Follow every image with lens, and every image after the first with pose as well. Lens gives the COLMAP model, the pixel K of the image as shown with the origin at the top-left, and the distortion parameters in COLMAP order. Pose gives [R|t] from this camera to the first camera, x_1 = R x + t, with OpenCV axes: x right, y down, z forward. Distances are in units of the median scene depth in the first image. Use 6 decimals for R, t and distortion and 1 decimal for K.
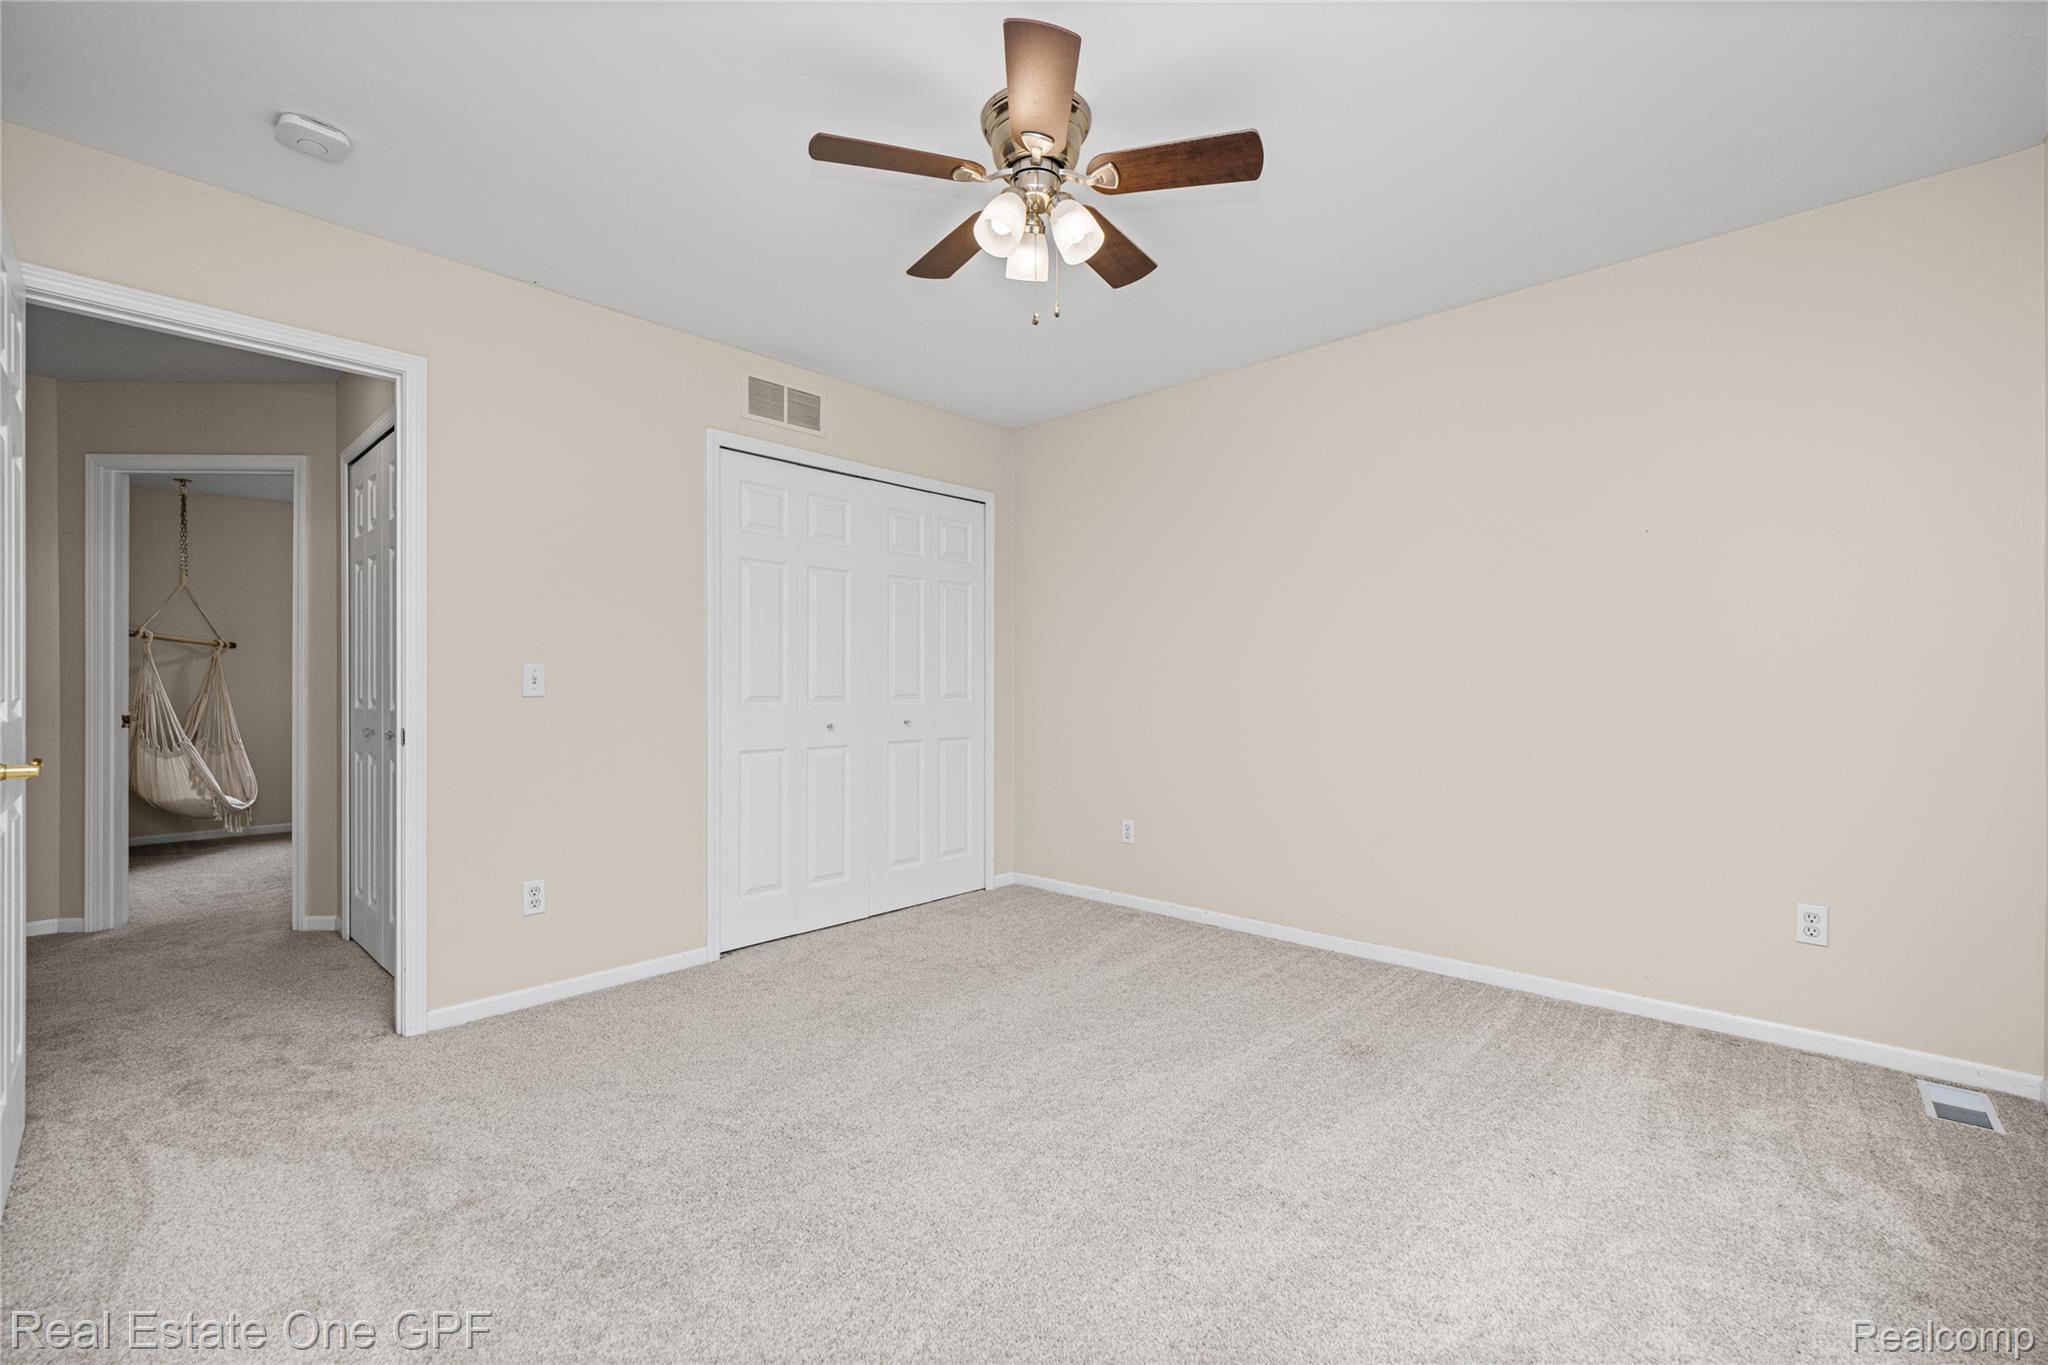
lens RADIAL K [[895.8, 0, 1020.0], [0, 895.8, 680.7], [0, 0, 1]] dist [-0.004595, -0.000766]
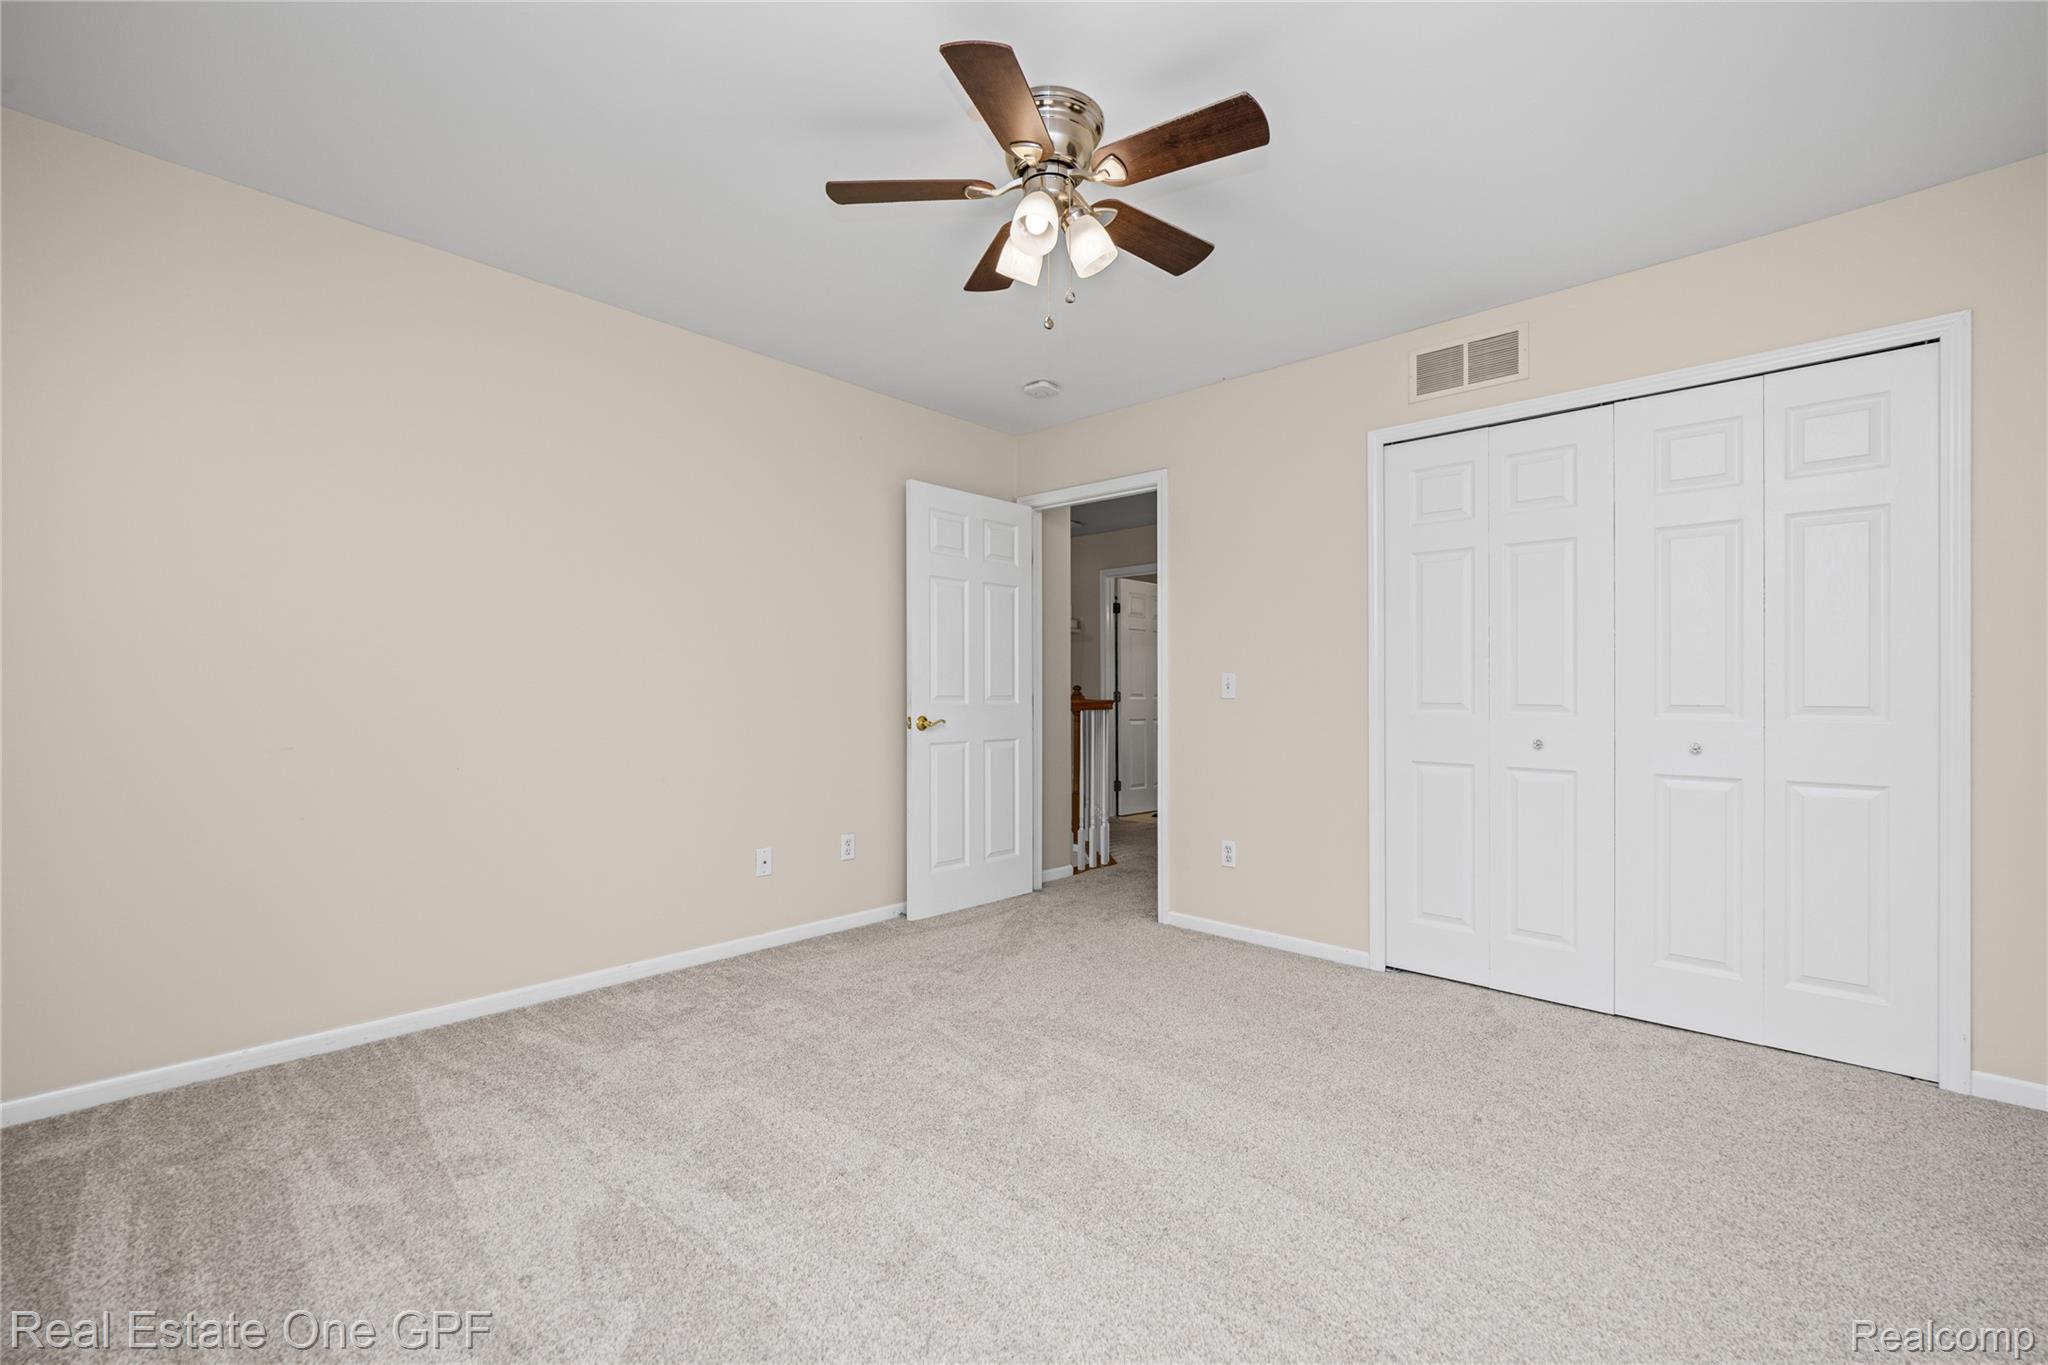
lens RADIAL K [[895.8, 0, 1019.9], [0, 895.8, 689.5], [0, 0, 1]] dist [-0.004595, -0.000766]
pose [[-0.039994, -0.003322, -0.999194, 0.657278], [0.001439, 0.999993, -0.003382, 0.007143], [0.999199, -0.001573, -0.039989, 0.648983]]
